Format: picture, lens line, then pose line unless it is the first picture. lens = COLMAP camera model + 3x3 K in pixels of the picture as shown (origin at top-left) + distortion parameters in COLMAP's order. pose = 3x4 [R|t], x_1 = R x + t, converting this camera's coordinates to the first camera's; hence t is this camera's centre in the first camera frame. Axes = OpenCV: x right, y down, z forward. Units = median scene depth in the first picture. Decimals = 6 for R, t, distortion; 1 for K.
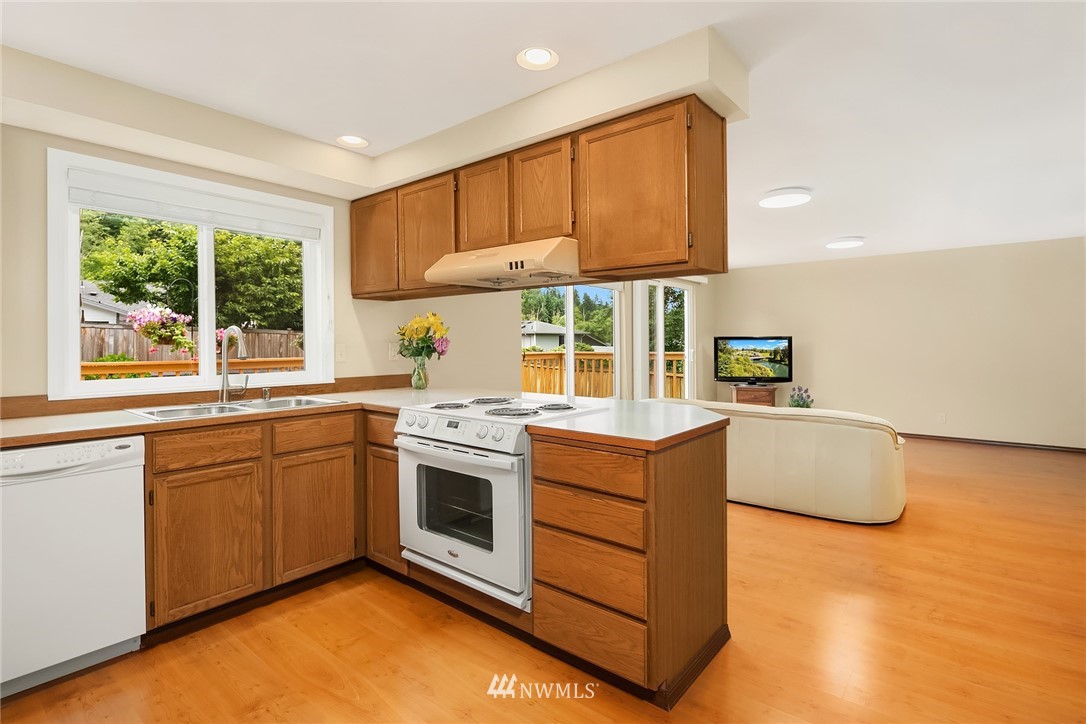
lens RADIAL K [[527.8, 0, 540.8], [0, 527.8, 341.9], [0, 0, 1]] dist [0.002769, -0.005068]
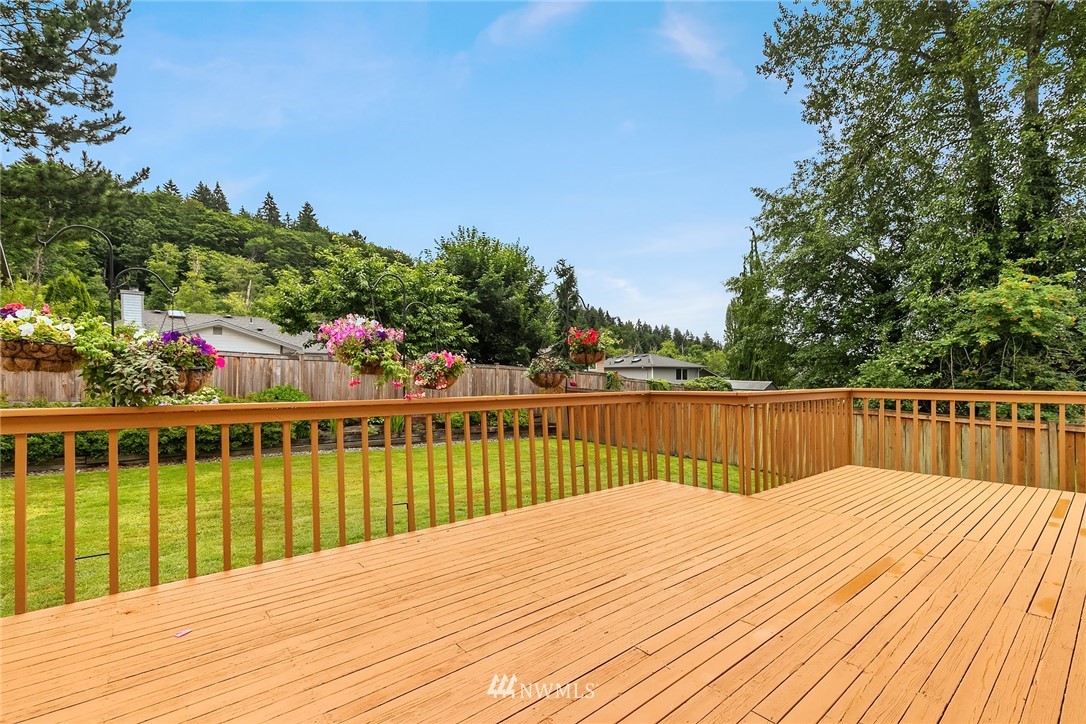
lens RADIAL K [[491.5, 0, 545.4], [0, 491.5, 377.4], [0, 0, 1]] dist [0.010979, -0.000913]
pose [[0.984373, 0.005516, -0.176008, -1.004862], [-0.004828, 0.999979, 0.004335, 0.013620], [0.176028, -0.003418, 0.984379, 1.133760]]
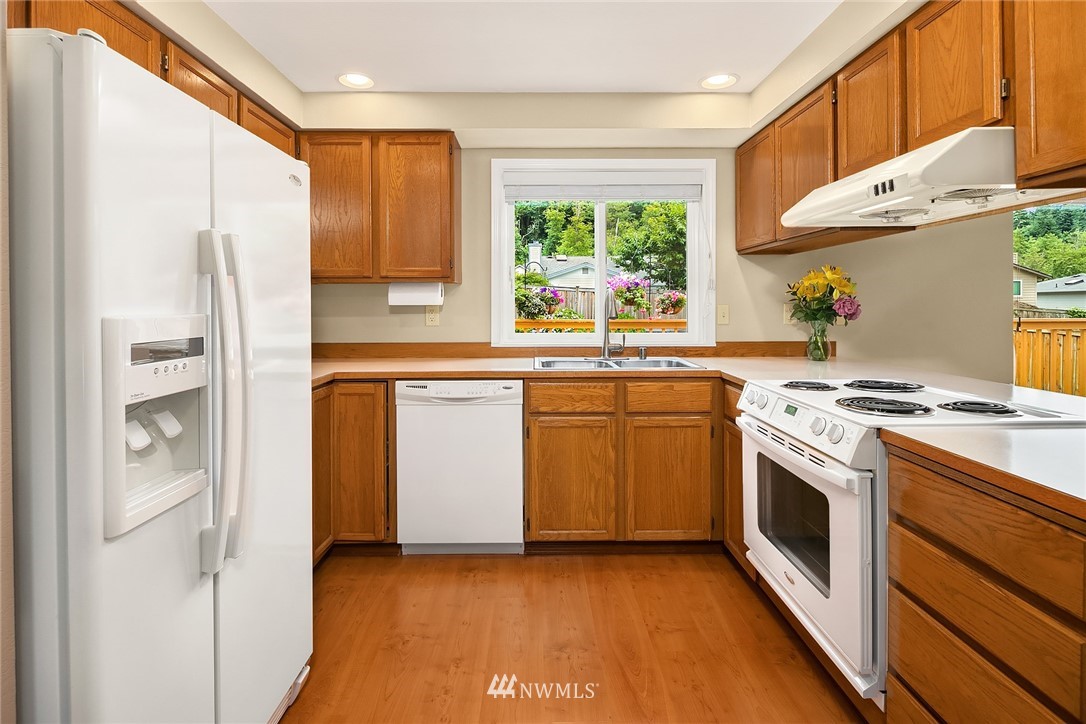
lens RADIAL K [[527.8, 0, 535.7], [0, 527.8, 310.0], [0, 0, 1]] dist [0.002769, -0.005068]
pose [[0.642329, 0.008013, -0.766387, 0.157267], [0.001616, 0.999929, 0.011809, 0.001373], [0.766427, -0.008824, 0.642270, 0.194847]]
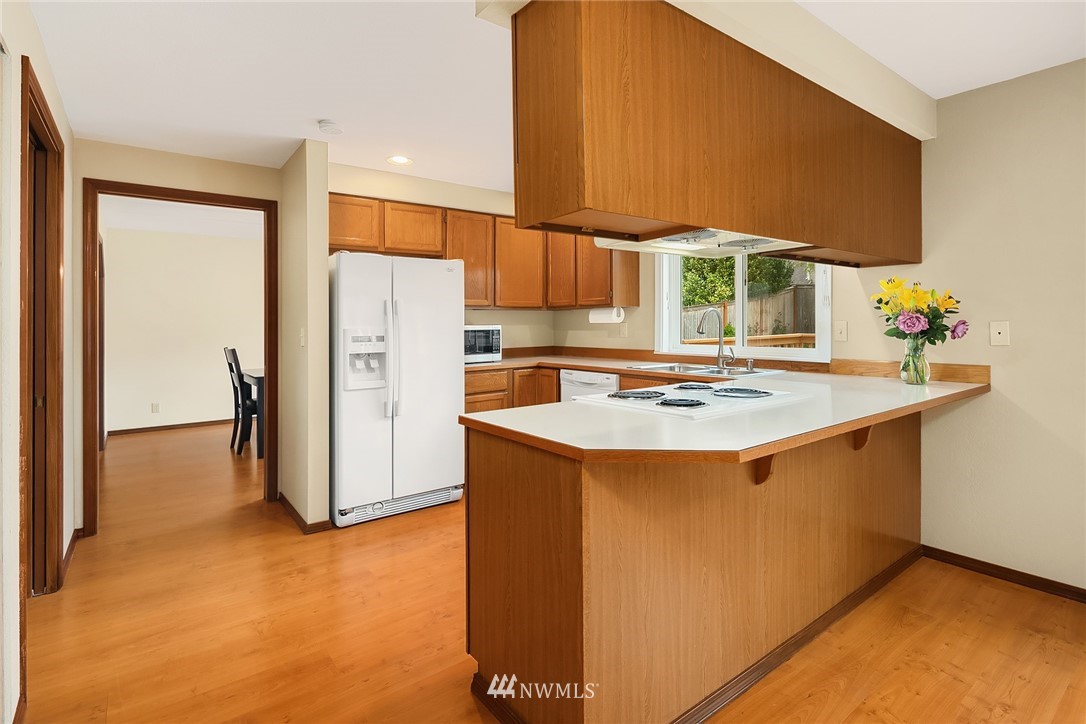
lens RADIAL K [[527.8, 0, 544.3], [0, 527.8, 322.5], [0, 0, 1]] dist [0.002769, -0.005068]
pose [[-0.240082, 0.001703, -0.970751, 0.801196], [0.011982, 0.999927, -0.001210, 0.002624], [0.970679, -0.011922, -0.240085, 0.944504]]
